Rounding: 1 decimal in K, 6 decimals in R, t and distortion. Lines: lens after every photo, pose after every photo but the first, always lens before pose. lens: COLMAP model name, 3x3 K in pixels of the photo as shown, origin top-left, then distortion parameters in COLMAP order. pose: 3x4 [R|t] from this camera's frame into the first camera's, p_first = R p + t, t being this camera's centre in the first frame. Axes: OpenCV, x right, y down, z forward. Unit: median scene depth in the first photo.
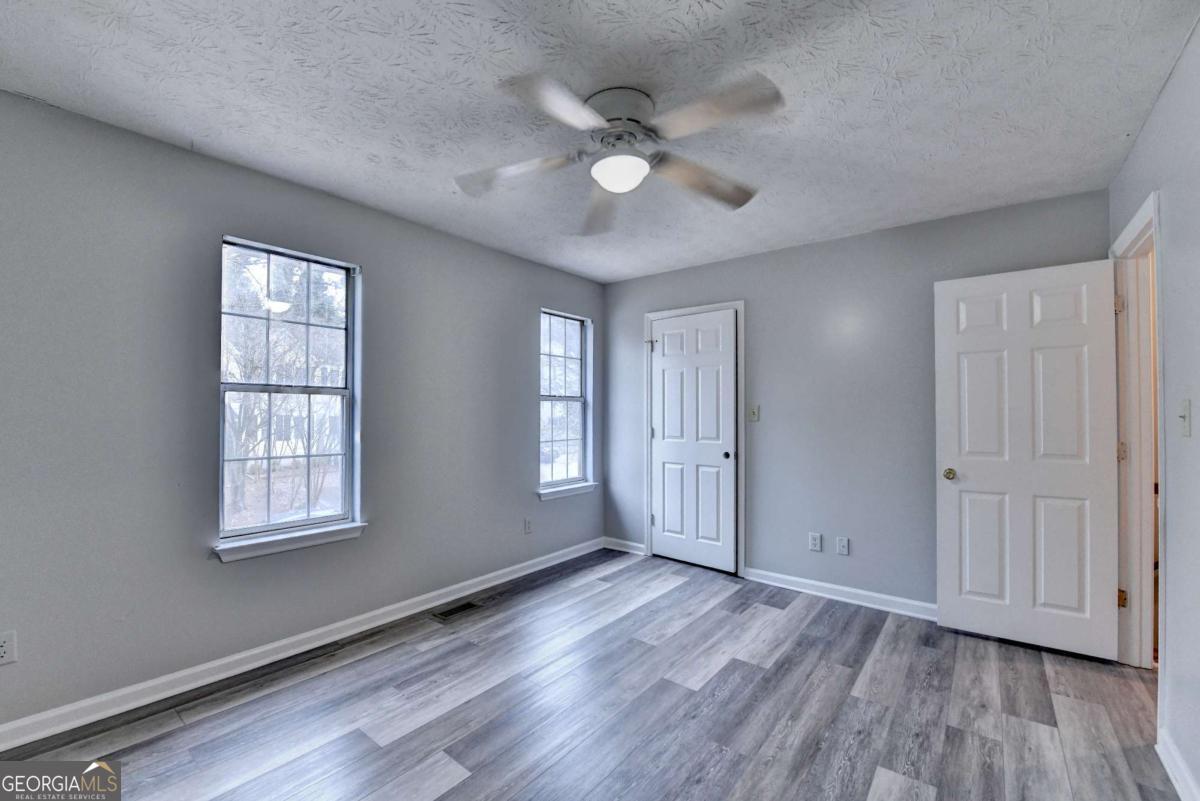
lens RADIAL K [[483.6, 0, 591.9], [0, 483.6, 403.3], [0, 0, 1]] dist [-0.013902, -0.001688]
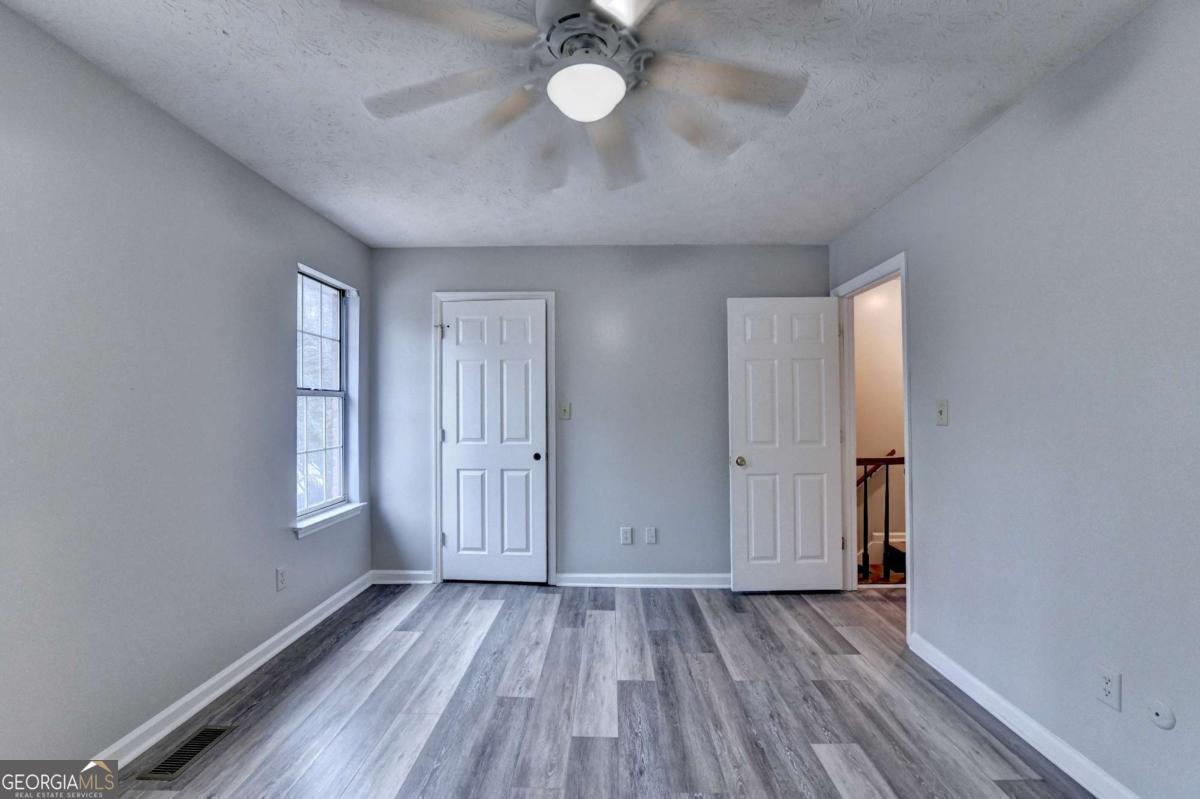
lens RADIAL K [[483.6, 0, 597.1], [0, 483.6, 399.5], [0, 0, 1]] dist [-0.013902, -0.001688]
pose [[0.798114, 0.003990, 0.602493, -0.233689], [-0.004257, 0.999990, -0.000984, -0.001623], [-0.602491, -0.001779, 0.798124, 0.241298]]
